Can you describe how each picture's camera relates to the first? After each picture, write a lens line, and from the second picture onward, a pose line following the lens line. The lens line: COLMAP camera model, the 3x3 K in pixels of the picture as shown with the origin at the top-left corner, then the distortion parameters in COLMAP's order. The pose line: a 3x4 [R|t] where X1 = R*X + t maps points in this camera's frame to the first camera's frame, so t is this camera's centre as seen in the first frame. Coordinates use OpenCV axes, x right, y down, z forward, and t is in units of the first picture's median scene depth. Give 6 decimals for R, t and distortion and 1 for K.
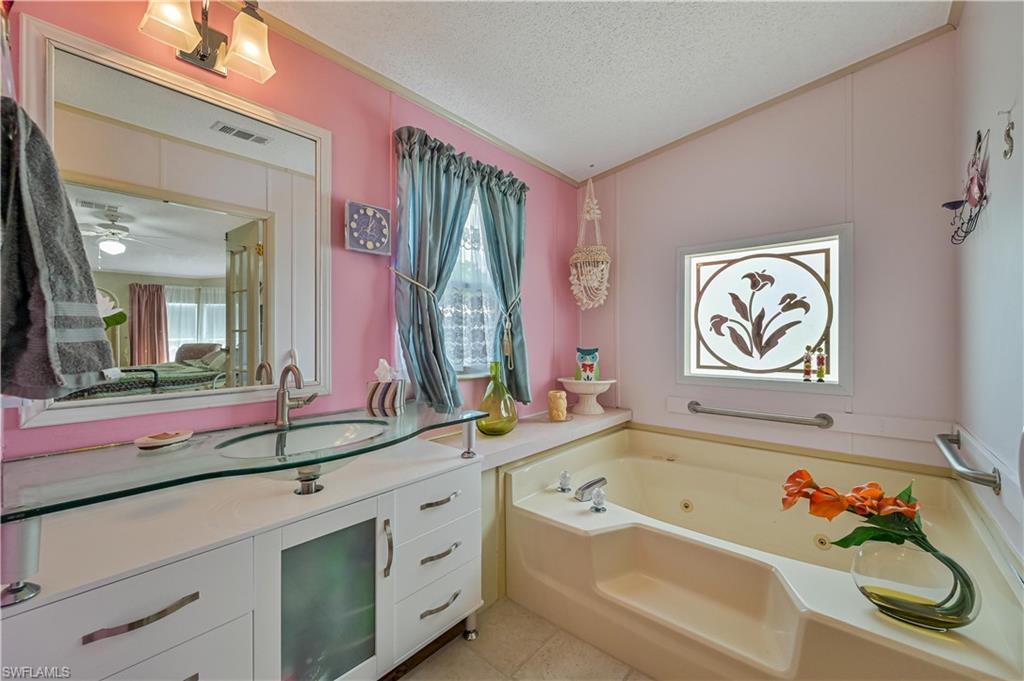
lens RADIAL K [[406.9, 0, 516.1], [0, 406.9, 335.9], [0, 0, 1]] dist [0.000332, 0.000044]
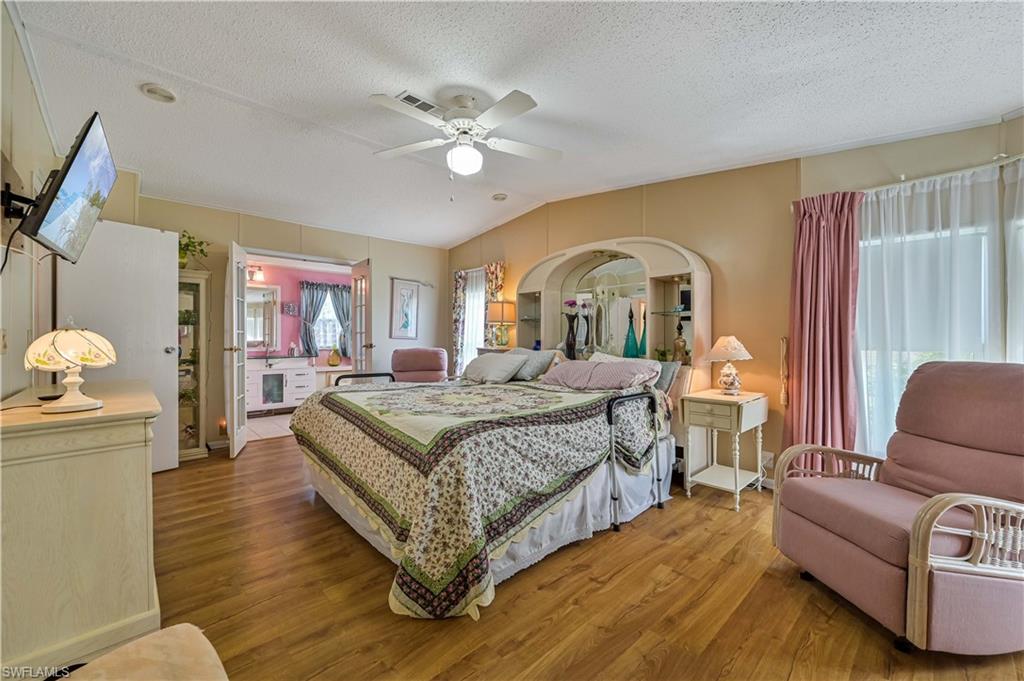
lens RADIAL K [[407.4, 0, 514.0], [0, 407.4, 330.5], [0, 0, 1]] dist [0.000883, 0.000311]
pose [[0.994277, -0.003106, -0.106789, 1.942715], [0.001819, 0.999925, -0.012141, -0.007586], [0.106819, 0.011877, 0.994208, -2.352455]]
